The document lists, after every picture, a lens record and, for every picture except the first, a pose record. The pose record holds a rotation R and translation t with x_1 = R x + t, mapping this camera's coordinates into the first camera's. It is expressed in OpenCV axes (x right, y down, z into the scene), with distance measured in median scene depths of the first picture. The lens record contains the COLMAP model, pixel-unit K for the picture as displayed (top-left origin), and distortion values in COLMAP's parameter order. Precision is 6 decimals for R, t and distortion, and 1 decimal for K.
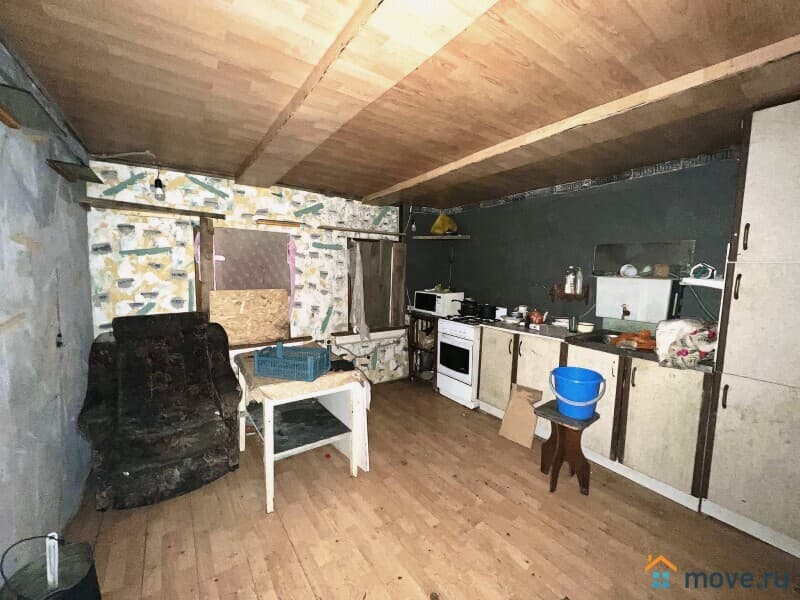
lens RADIAL K [[318.9, 0, 398.3], [0, 318.9, 298.3], [0, 0, 1]] dist [-0.000644, -0.000337]
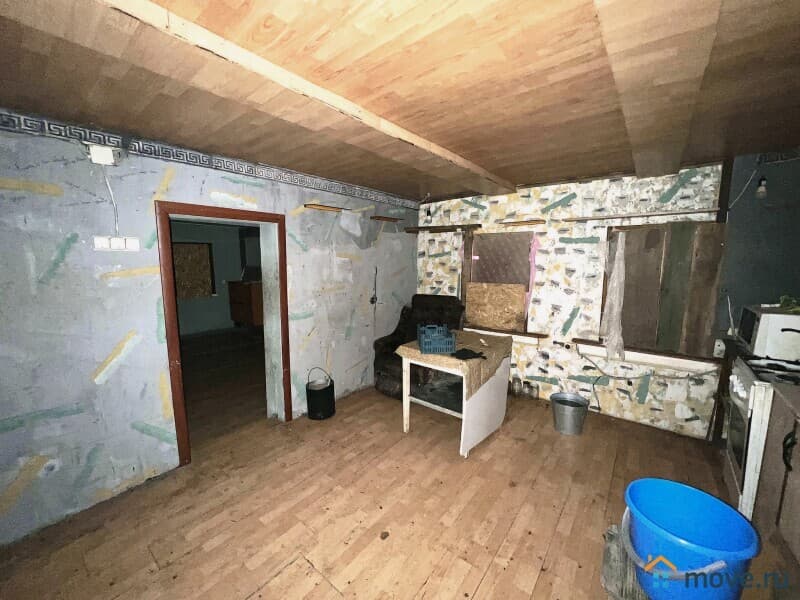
lens RADIAL K [[318.9, 0, 399.6], [0, 318.9, 298.9], [0, 0, 1]] dist [-0.000644, -0.000337]
pose [[0.269426, 0.105719, -0.957200, 0.616949], [-0.077987, 0.993087, 0.087732, -0.048671], [0.959858, 0.051012, 0.275809, 0.348040]]
